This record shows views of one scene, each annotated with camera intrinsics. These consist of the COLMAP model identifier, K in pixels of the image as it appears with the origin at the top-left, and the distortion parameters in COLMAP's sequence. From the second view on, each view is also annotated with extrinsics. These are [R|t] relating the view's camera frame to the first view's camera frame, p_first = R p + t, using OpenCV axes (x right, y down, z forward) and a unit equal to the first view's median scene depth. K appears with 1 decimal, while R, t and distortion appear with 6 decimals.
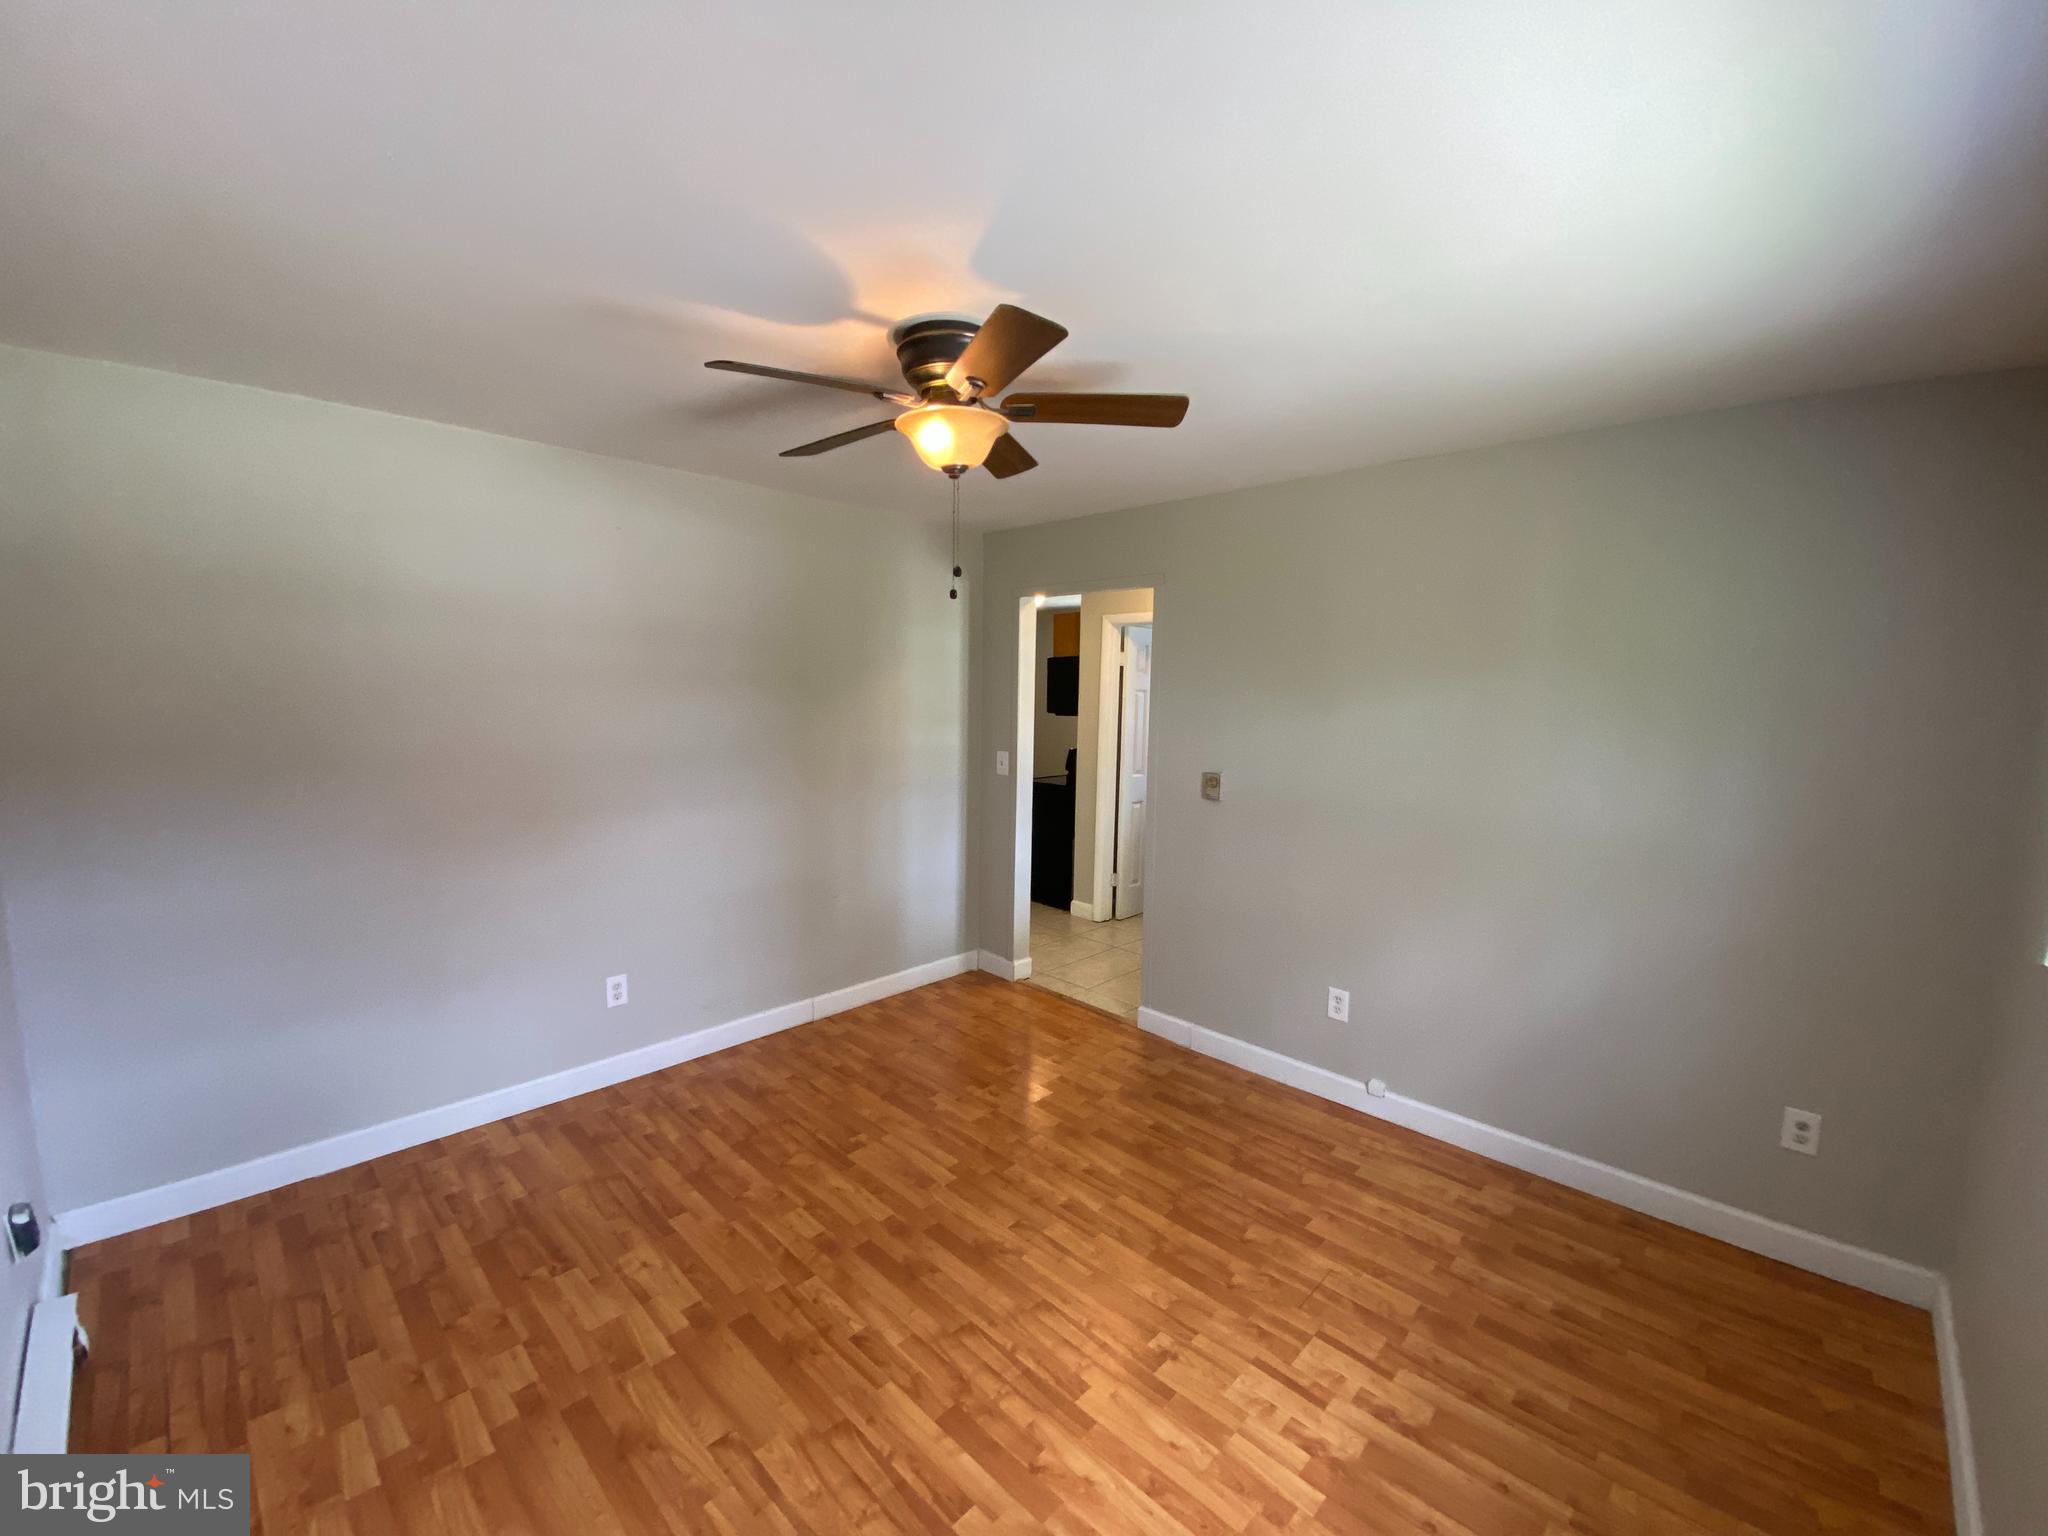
lens RADIAL K [[844.7, 0, 1024.0], [0, 844.7, 768.0], [0, 0, 1]] dist [0.048971, -0.030885]
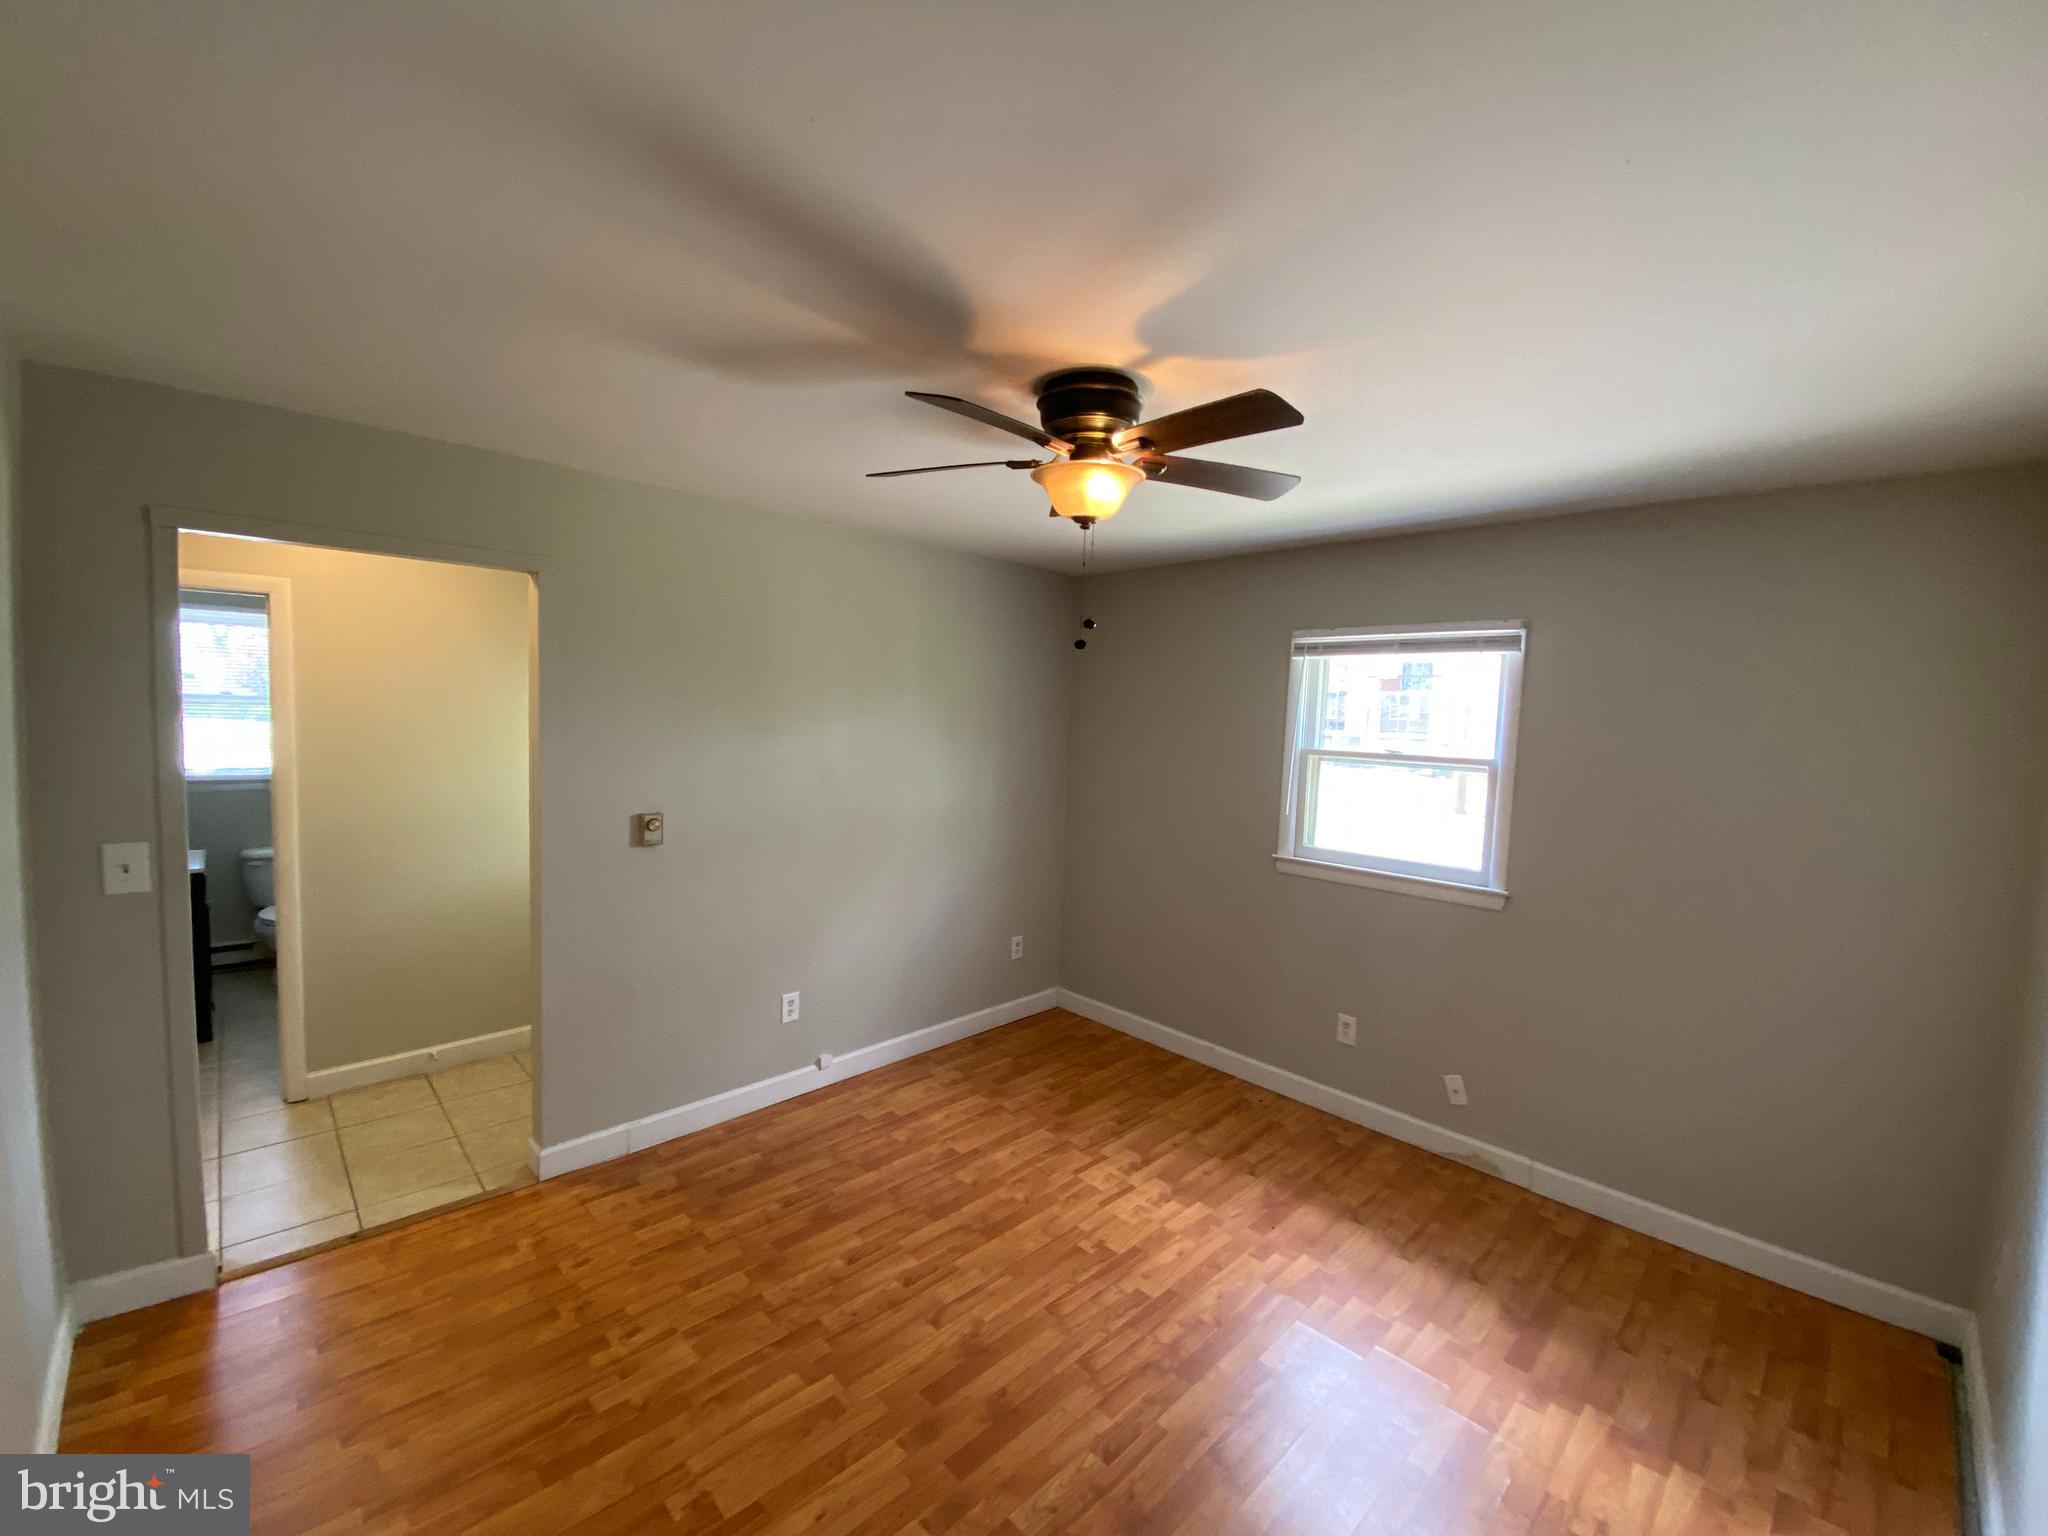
lens RADIAL K [[844.7, 0, 1024.0], [0, 844.7, 768.0], [0, 0, 1]] dist [0.048971, -0.030885]
pose [[0.025050, -0.086193, 0.995963, -0.933086], [0.070934, 0.993918, 0.084232, -0.131309], [-0.997166, 0.068538, 0.031011, 0.902029]]
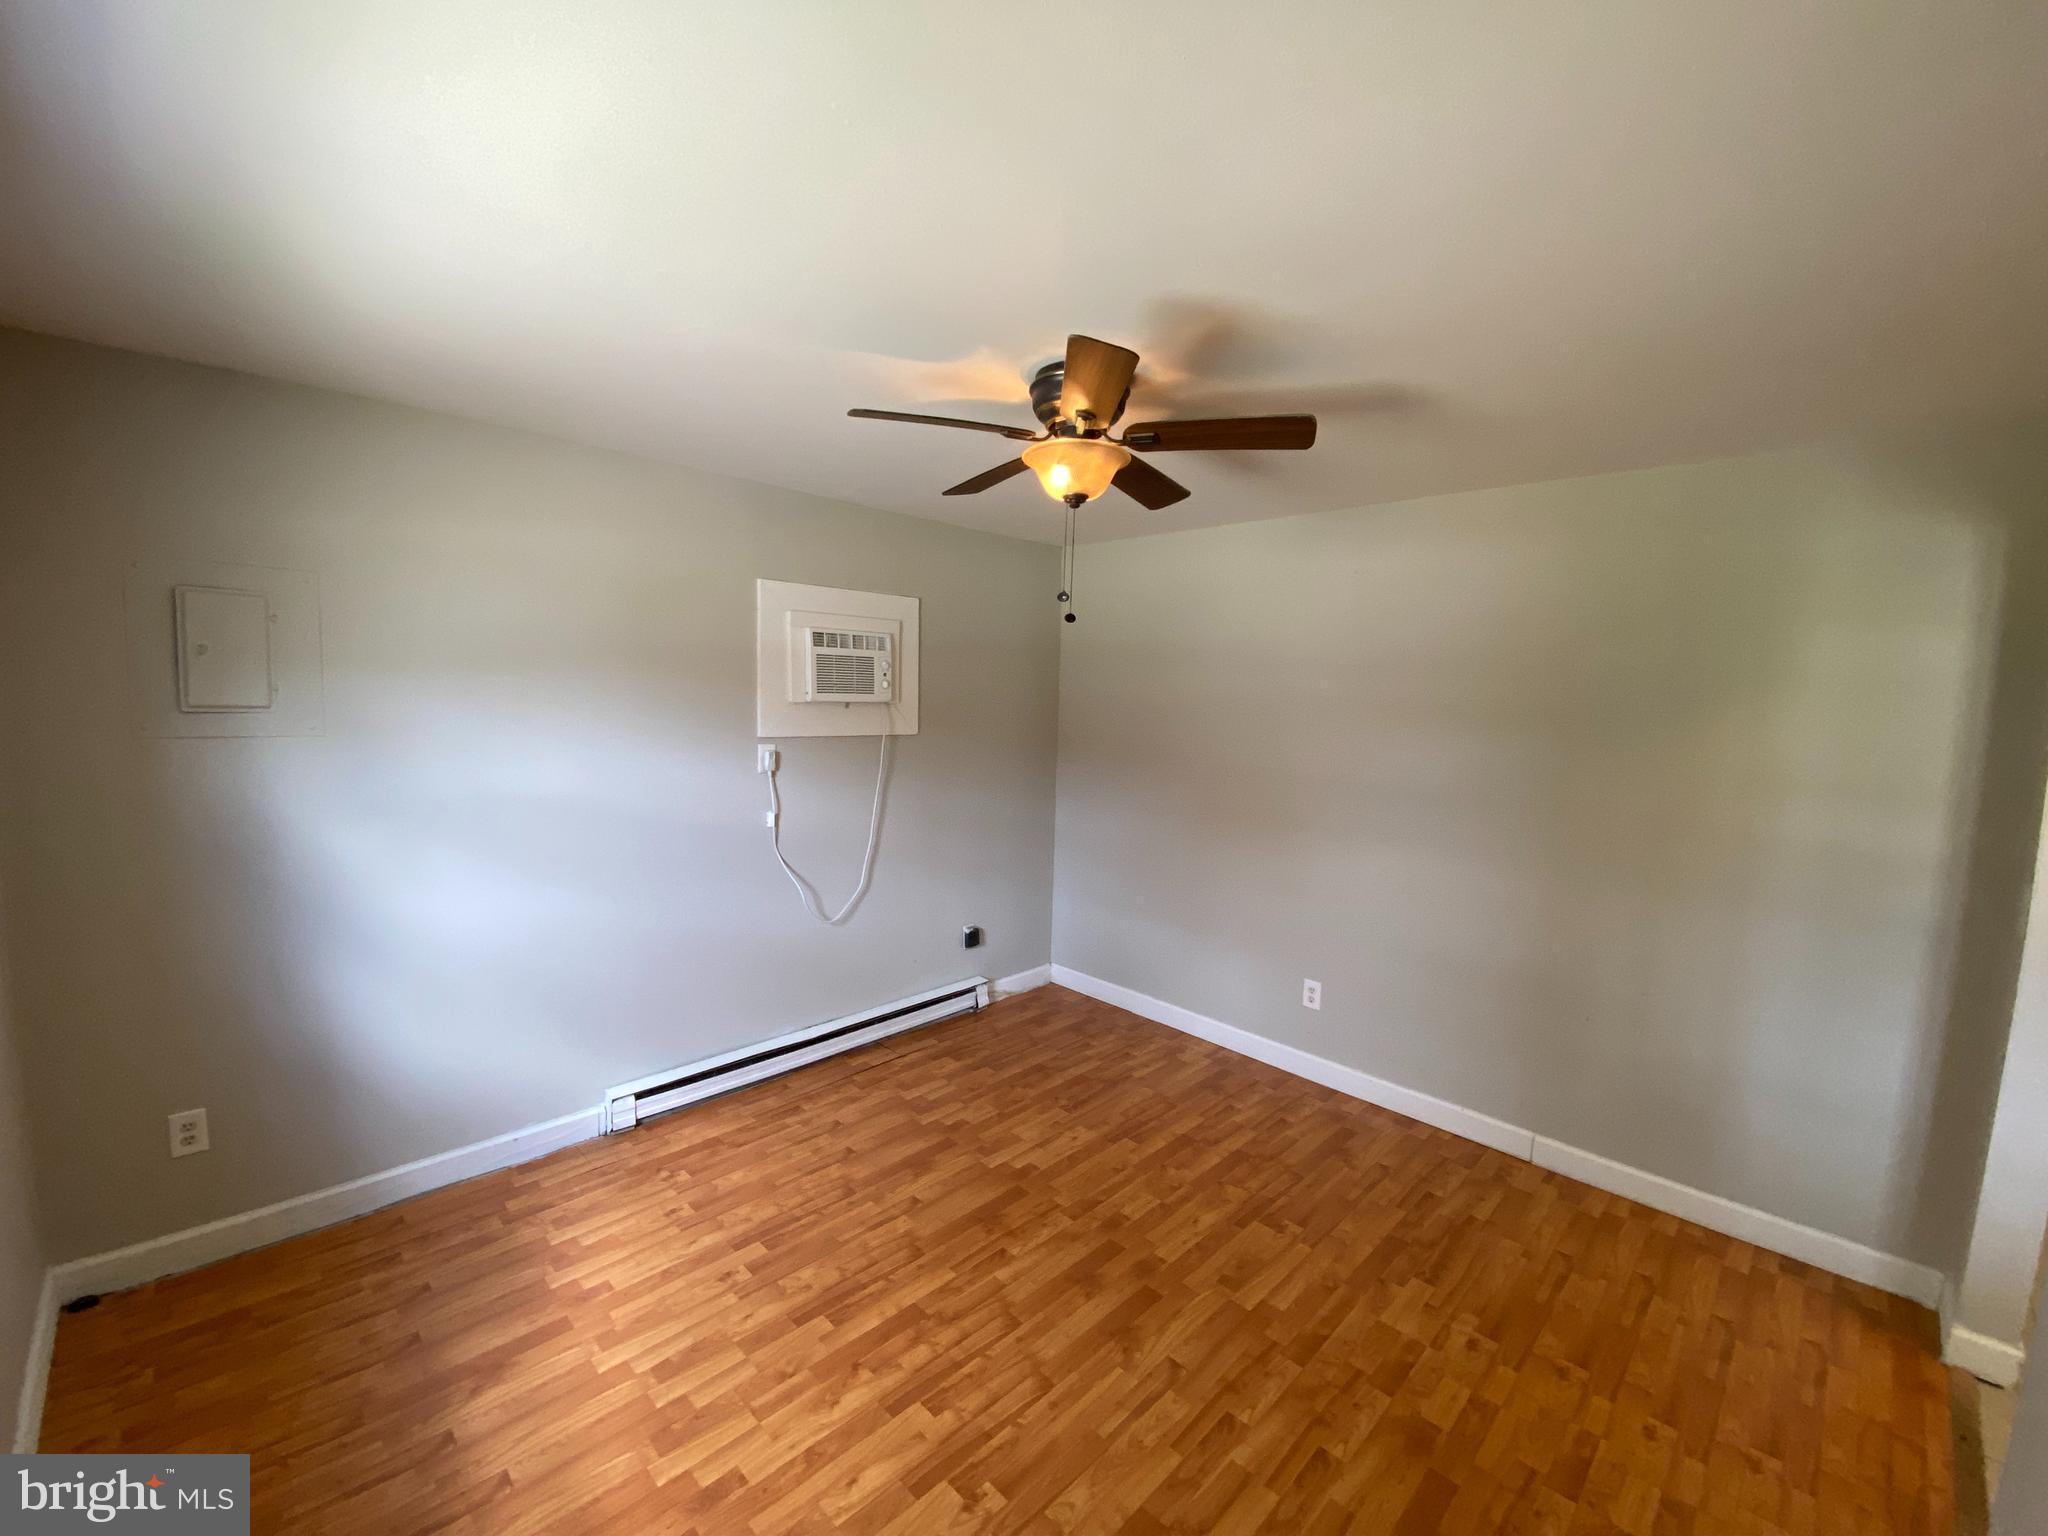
lens RADIAL K [[844.7, 0, 1024.0], [0, 844.7, 768.0], [0, 0, 1]] dist [0.048971, -0.030885]
pose [[-0.013368, 0.074950, -0.997098, 0.837220], [-0.135869, 0.987802, 0.076073, -0.082814], [0.990637, 0.136491, -0.003022, 0.841080]]
